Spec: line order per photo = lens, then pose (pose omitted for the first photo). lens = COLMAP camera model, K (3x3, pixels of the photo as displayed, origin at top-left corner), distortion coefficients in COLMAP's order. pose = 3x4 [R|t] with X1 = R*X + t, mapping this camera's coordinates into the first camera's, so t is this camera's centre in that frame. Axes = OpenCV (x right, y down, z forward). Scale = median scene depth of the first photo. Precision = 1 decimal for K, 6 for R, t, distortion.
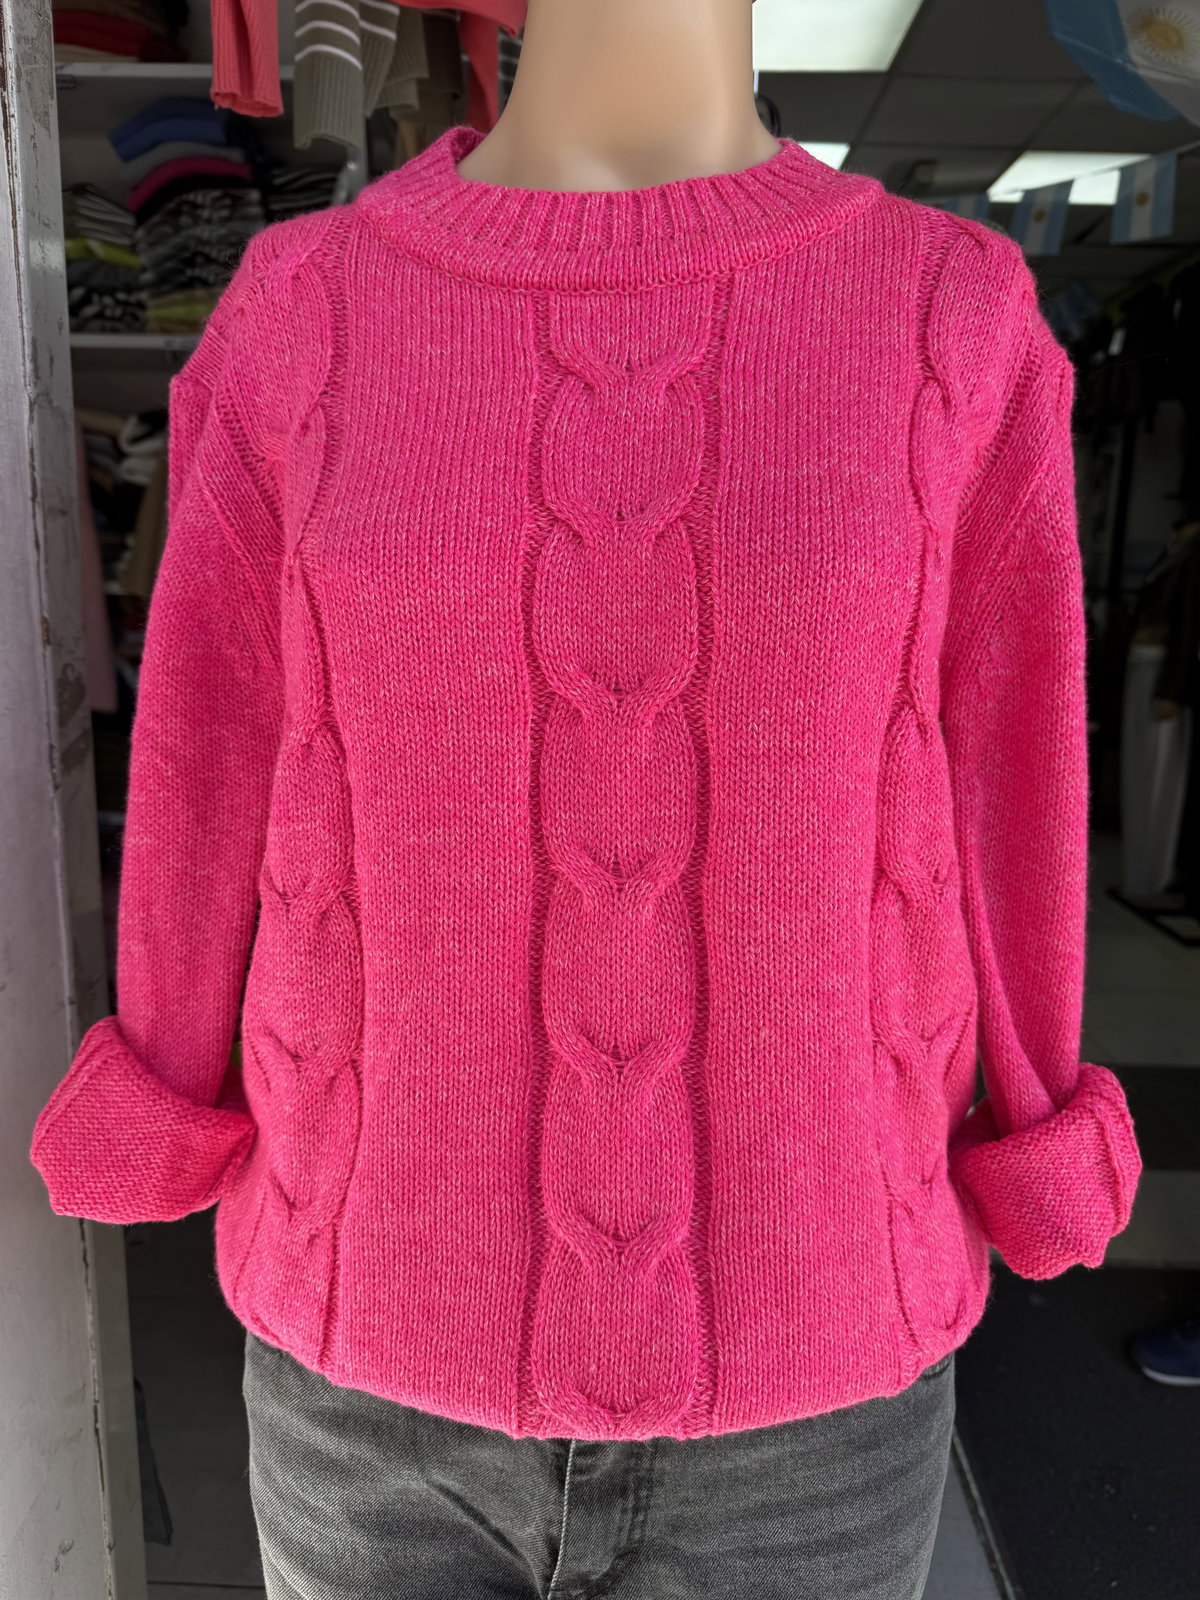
lens RADIAL K [[1152.8, 0, 636.5], [0, 1152.8, 792.5], [0, 0, 1]] dist [-0.021581, 0.007089]
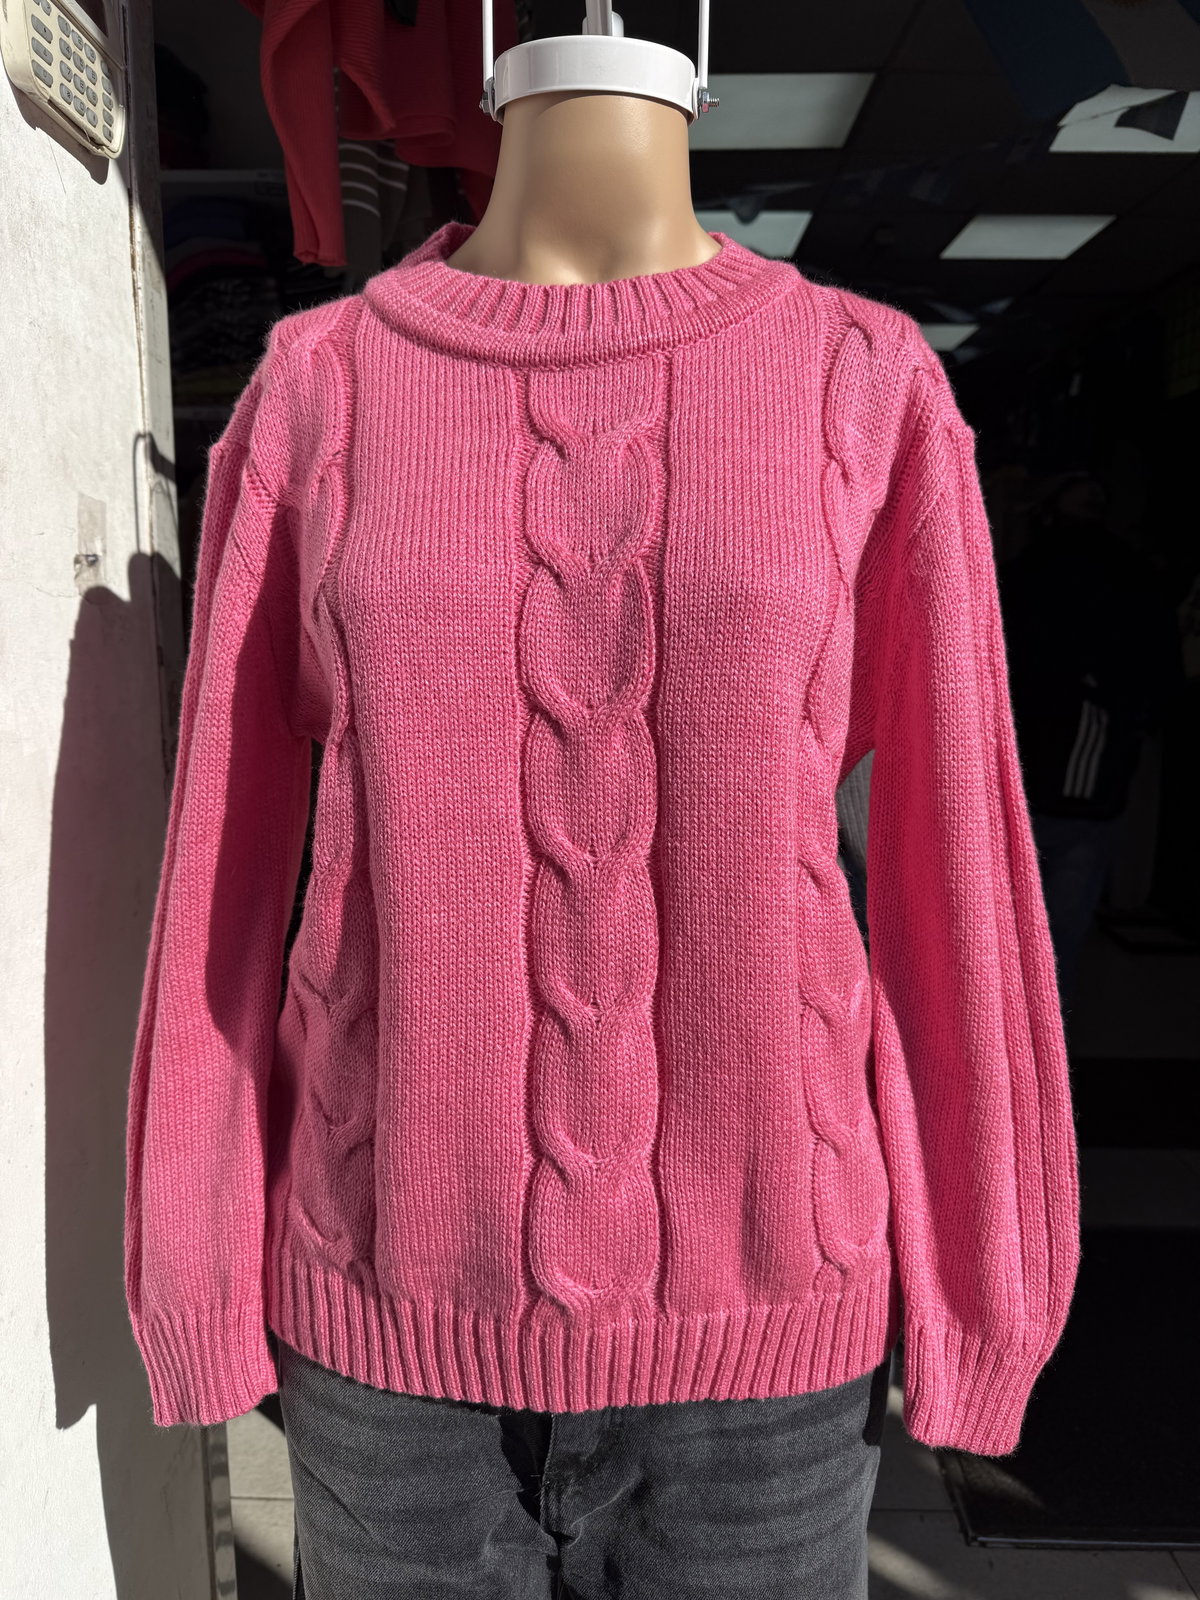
lens RADIAL K [[1152.8, 0, 621.4], [0, 1152.8, 781.2], [0, 0, 1]] dist [-0.021581, 0.007089]
pose [[0.999830, -0.016600, -0.008012, 0.014810], [0.016249, 0.998984, -0.042045, 0.026975], [0.008702, 0.041907, 0.999084, -0.129228]]
